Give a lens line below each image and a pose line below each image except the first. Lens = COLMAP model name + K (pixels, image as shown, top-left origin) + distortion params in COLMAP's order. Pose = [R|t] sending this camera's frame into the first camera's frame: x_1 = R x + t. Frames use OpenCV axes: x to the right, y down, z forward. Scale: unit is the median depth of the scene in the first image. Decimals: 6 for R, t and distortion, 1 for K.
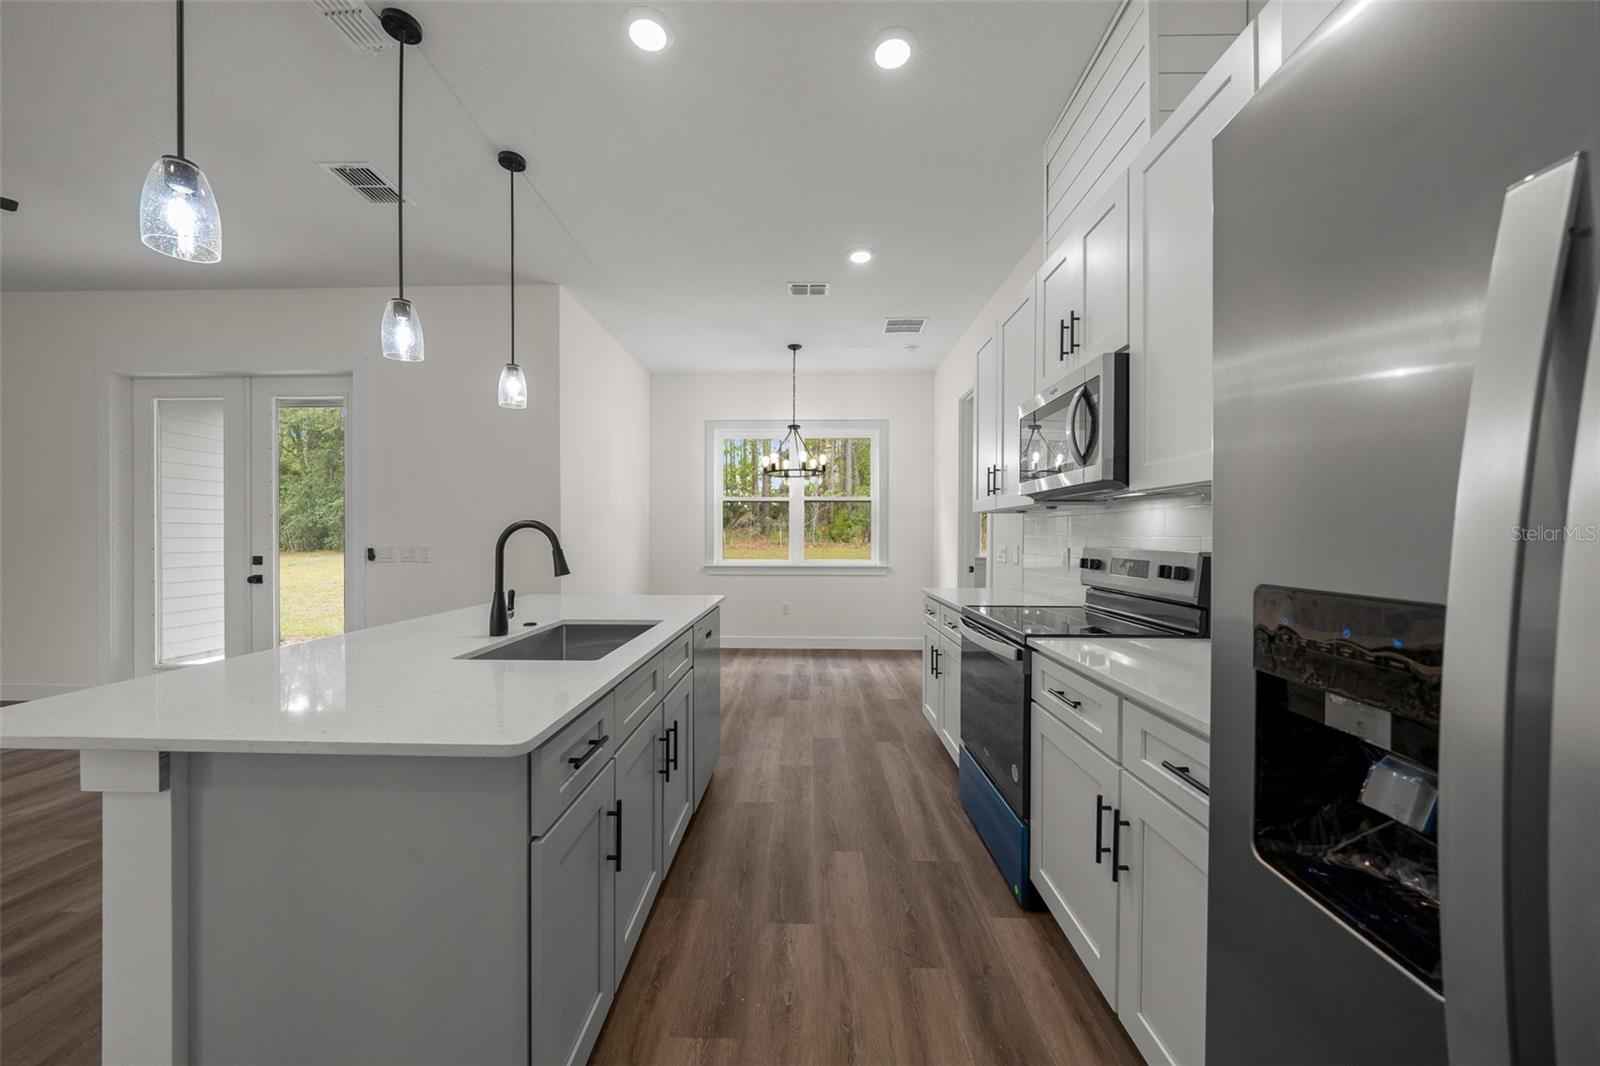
lens RADIAL K [[564.6, 0, 793.8], [0, 564.6, 539.1], [0, 0, 1]] dist [0.000790, -0.000103]
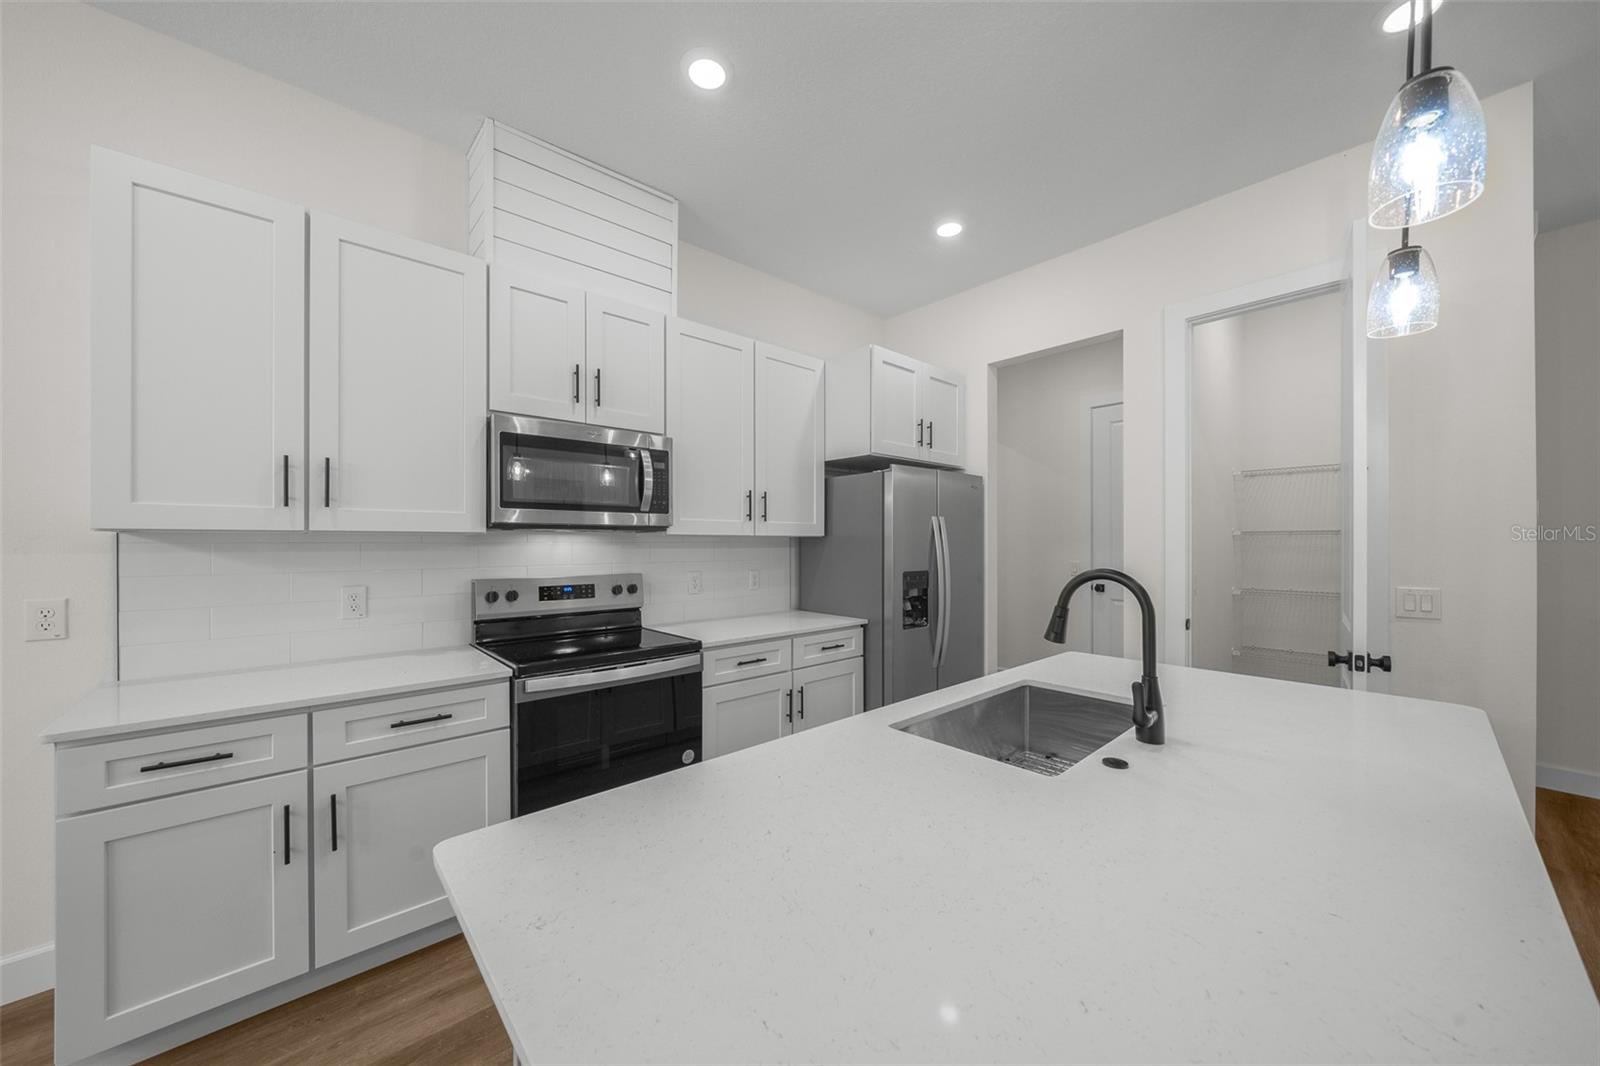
lens RADIAL K [[564.6, 0, 793.8], [0, 564.6, 539.1], [0, 0, 1]] dist [0.000790, -0.000103]
pose [[-0.685901, 0.004154, 0.727683, -0.300429], [0.006315, 0.999980, 0.000244, -0.029050], [-0.727667, 0.004763, -0.685914, 0.750922]]
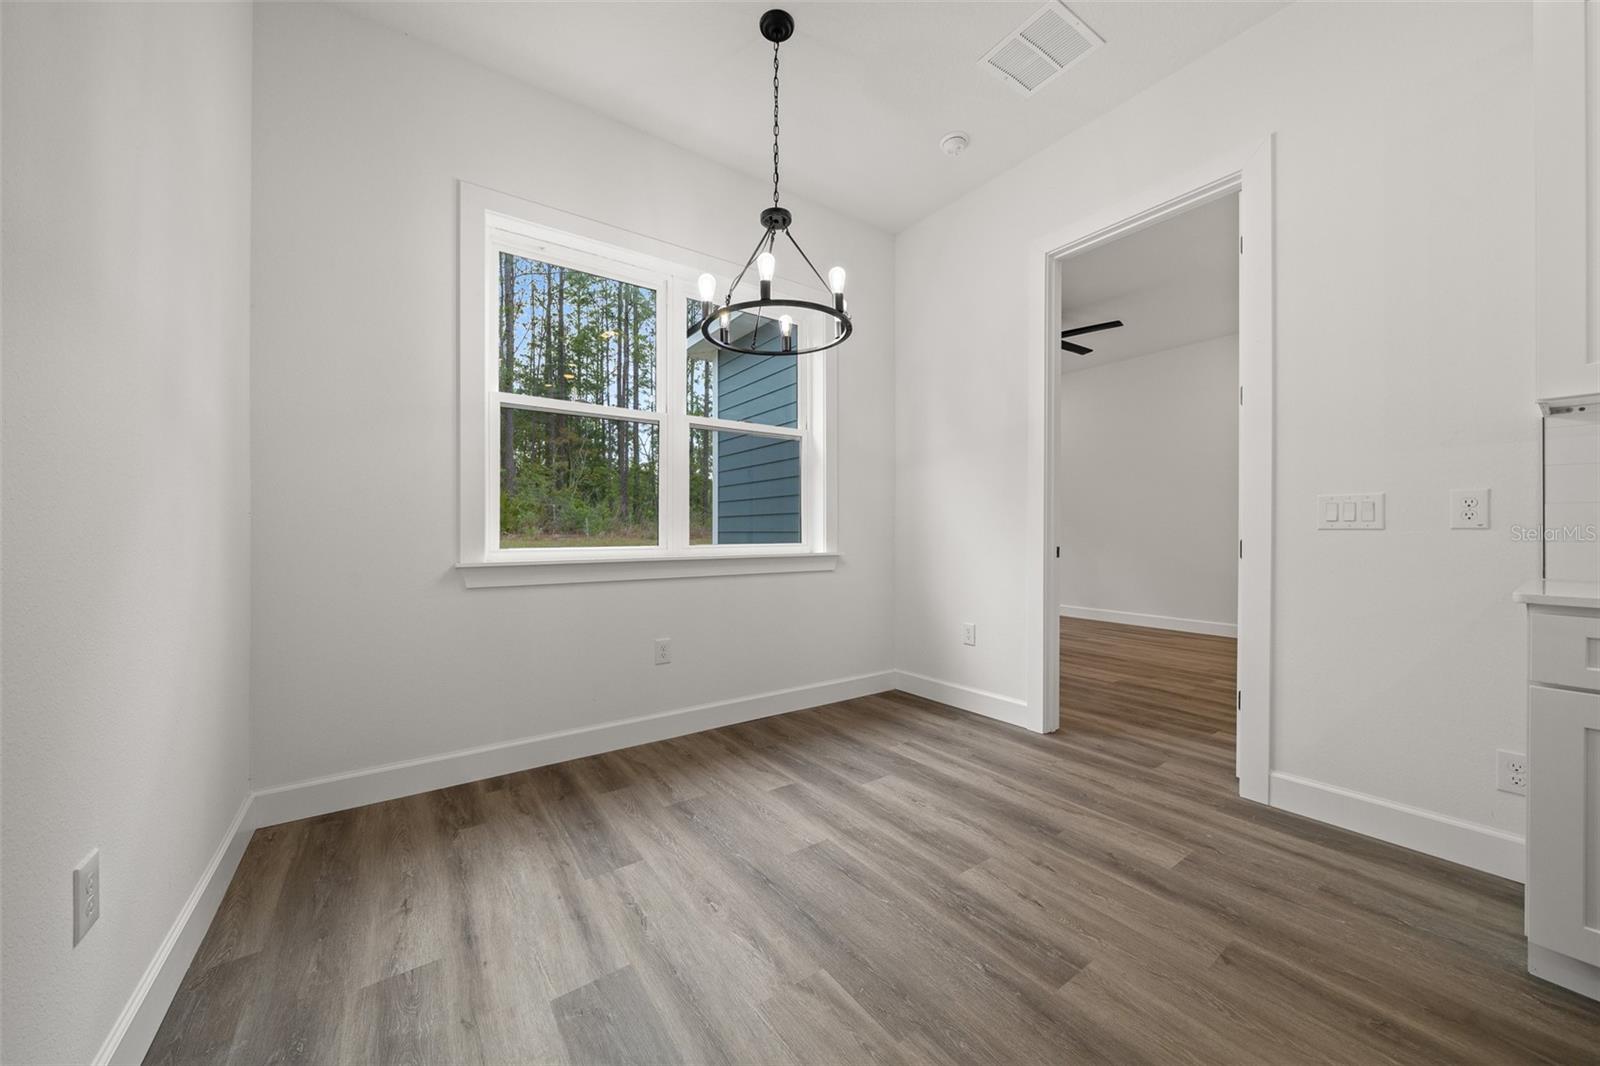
lens RADIAL K [[558.3, 0, 803.4], [0, 558.3, 530.8], [0, 0, 1]] dist [-0.000524, -0.000039]
pose [[0.798930, -0.000897, 0.601424, -0.288160], [0.006107, 0.999959, -0.006621, 0.039552], [-0.601393, 0.008963, 0.798903, 0.827756]]
